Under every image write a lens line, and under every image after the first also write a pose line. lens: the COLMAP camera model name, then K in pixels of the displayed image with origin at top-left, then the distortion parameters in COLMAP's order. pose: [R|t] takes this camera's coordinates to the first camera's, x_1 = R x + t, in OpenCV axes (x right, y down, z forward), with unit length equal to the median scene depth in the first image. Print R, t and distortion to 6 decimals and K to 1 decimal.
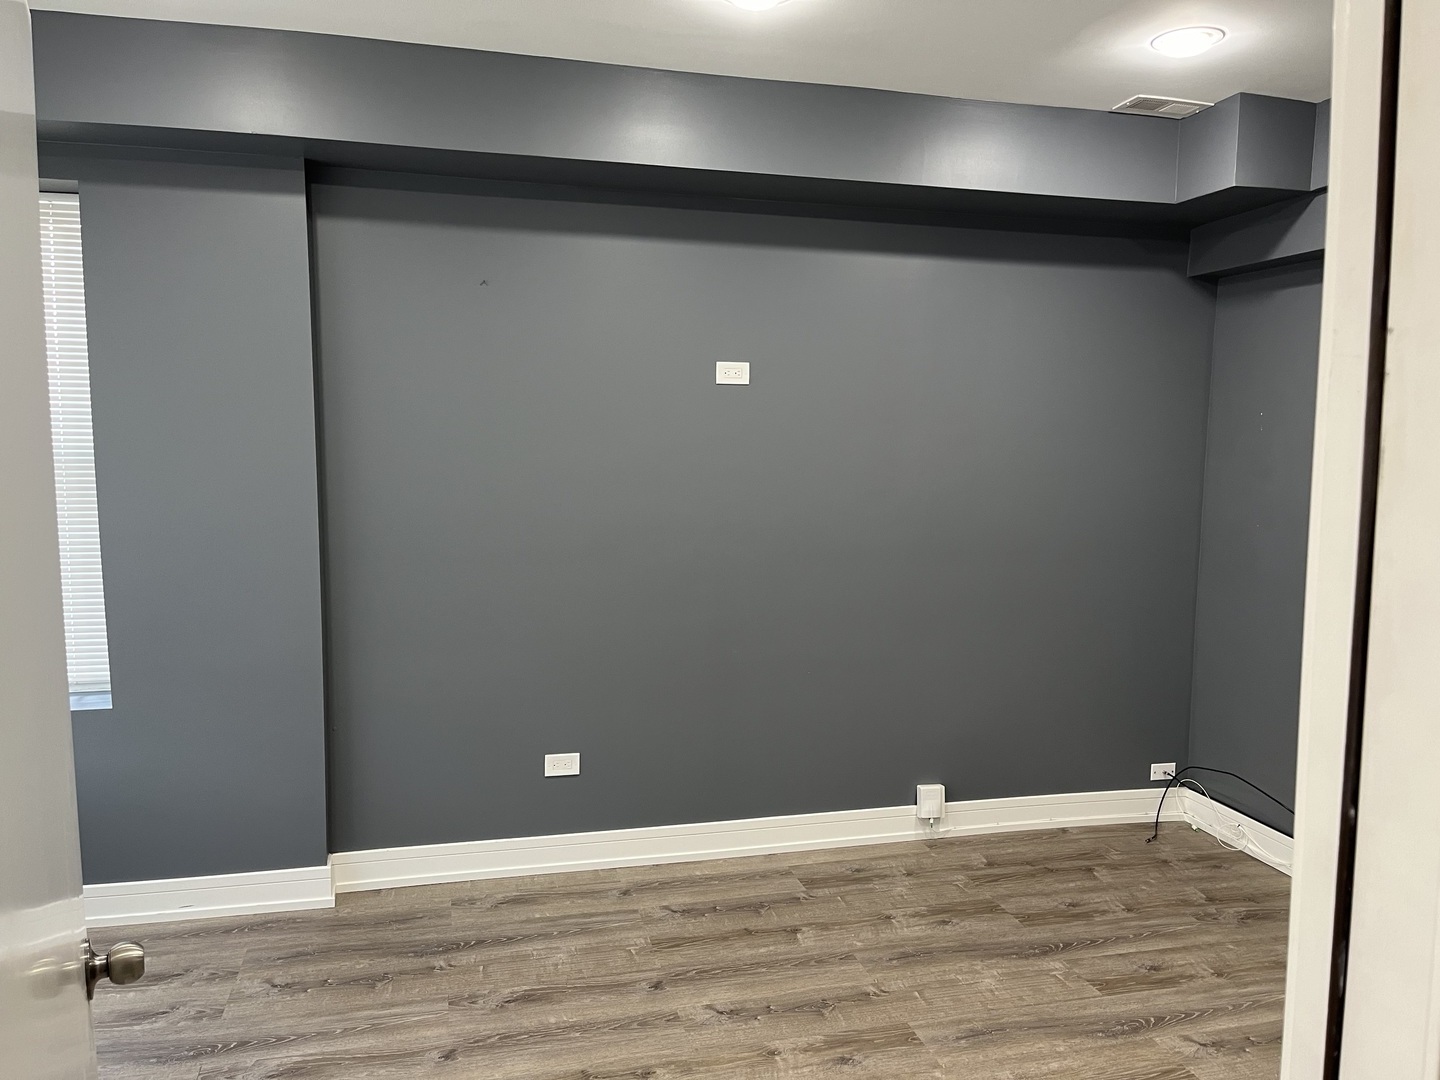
lens RADIAL K [[1089.9, 0, 727.0], [0, 1089.9, 543.8], [0, 0, 1]] dist [0.033924, -0.036521]
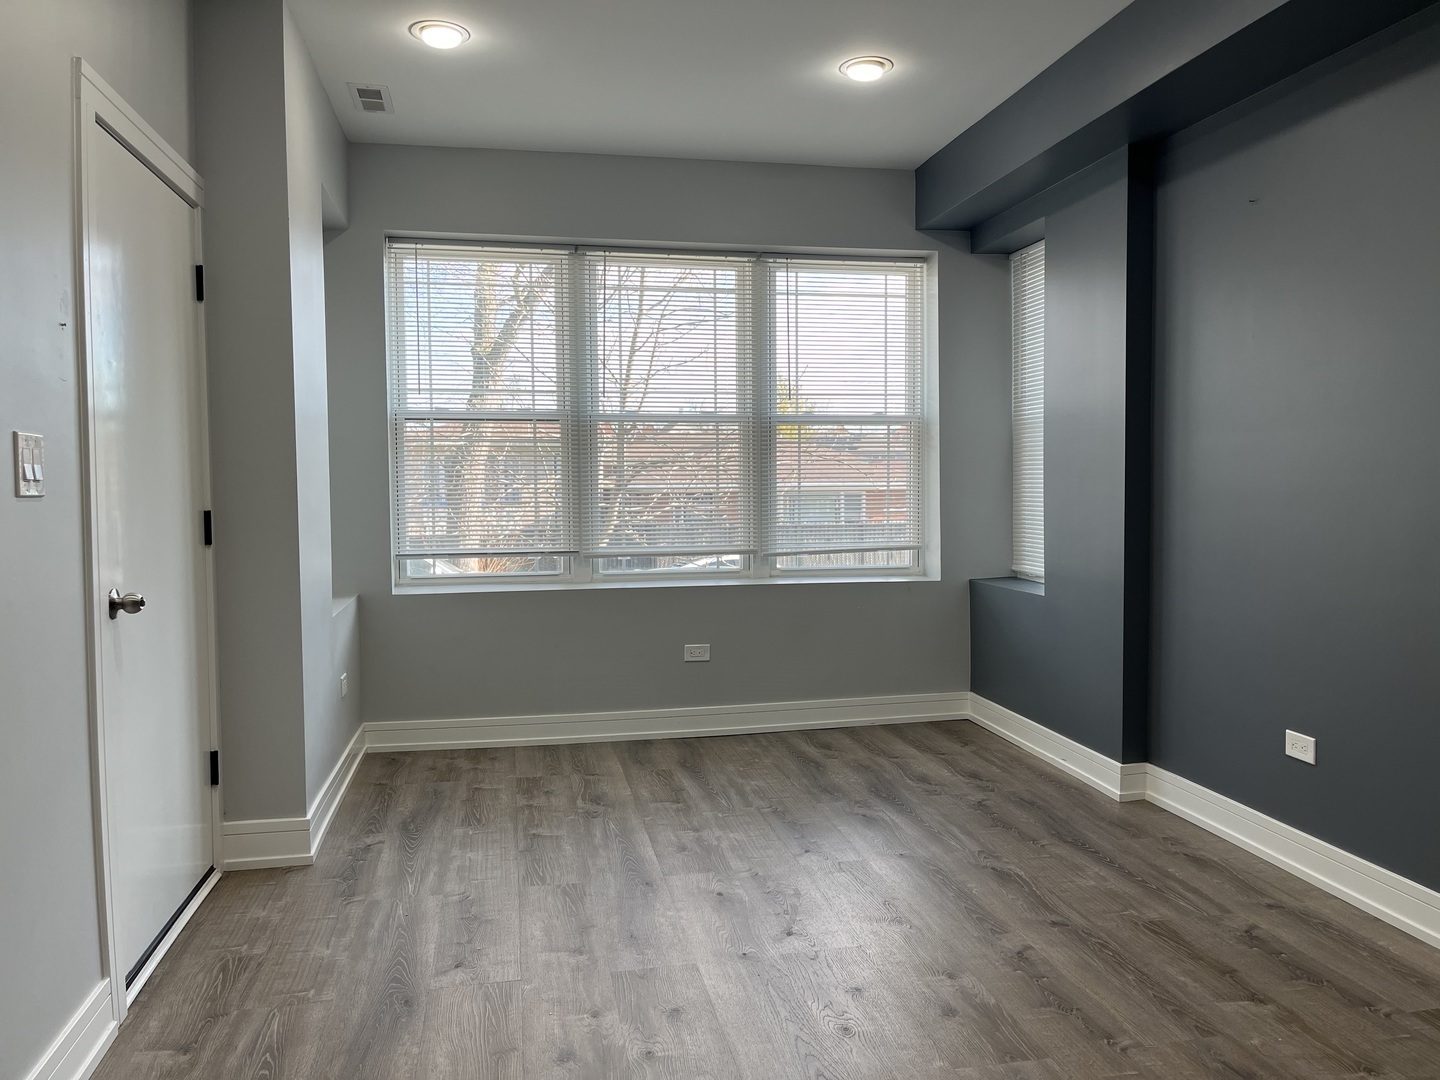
lens RADIAL K [[1089.9, 0, 725.5], [0, 1089.9, 537.4], [0, 0, 1]] dist [0.033924, -0.036521]
pose [[-0.059768, 0.045706, -0.997165, 0.794861], [-0.094286, 0.994227, 0.051223, 0.045968], [0.993749, 0.097080, -0.055113, 0.663379]]
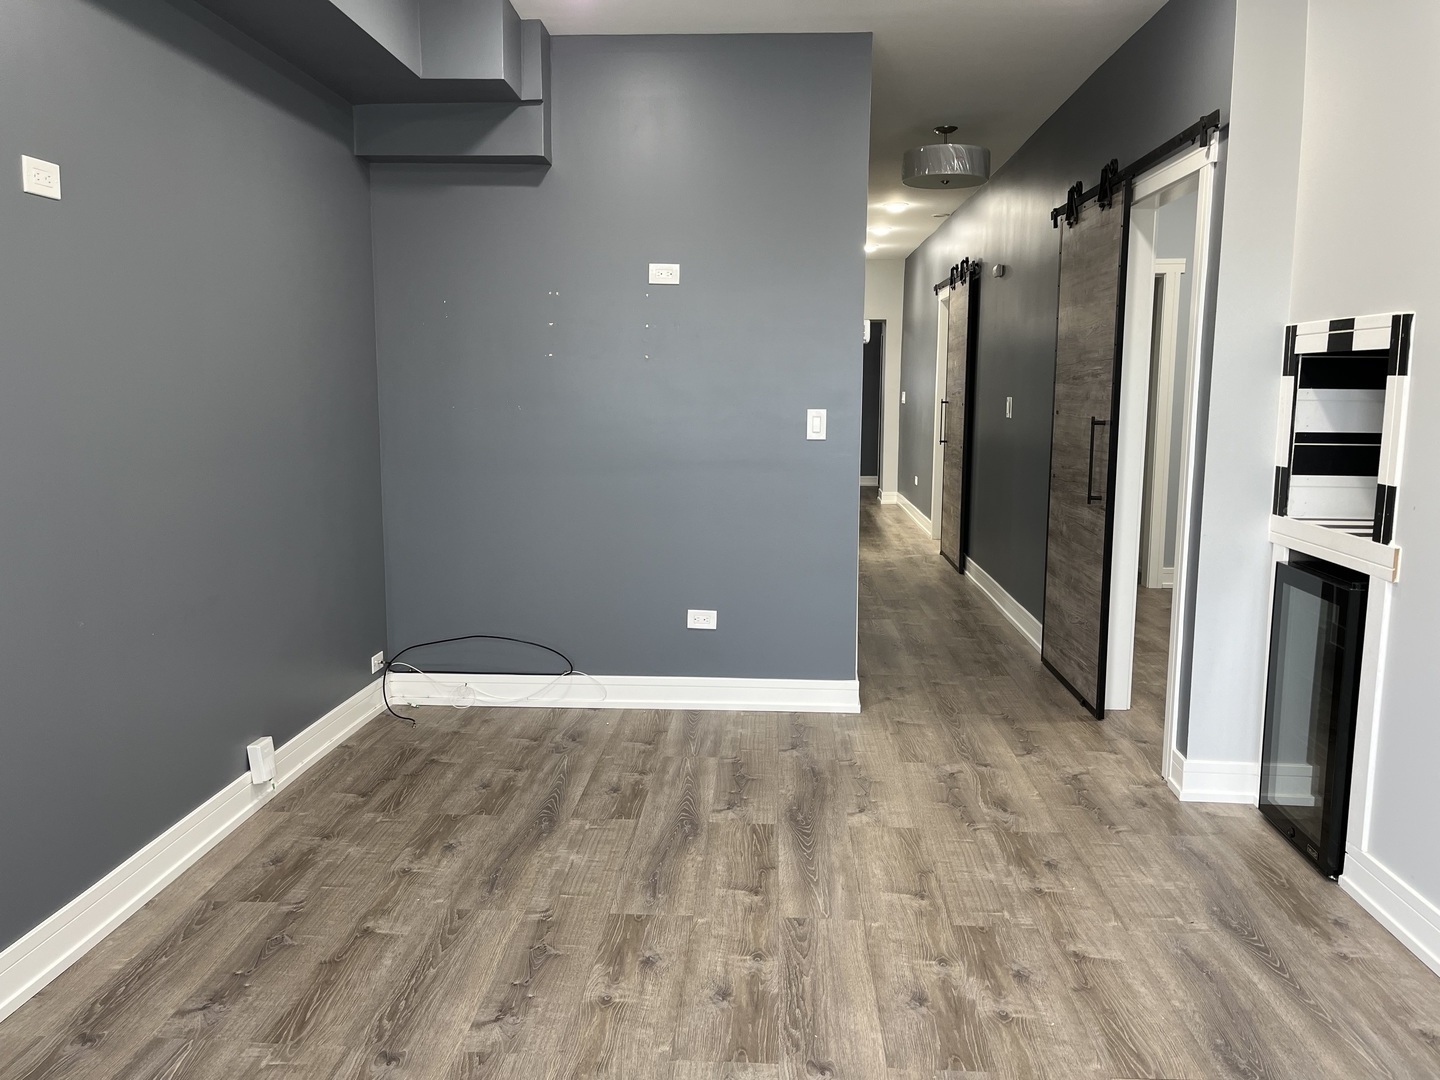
lens RADIAL K [[1089.9, 0, 718.7], [0, 1089.9, 531.3], [0, 0, 1]] dist [0.033924, -0.036521]
pose [[0.304096, -0.138073, 0.942583, -0.556417], [0.096585, 0.988811, 0.113684, 0.009635], [-0.947733, 0.056468, 0.314029, 0.505954]]
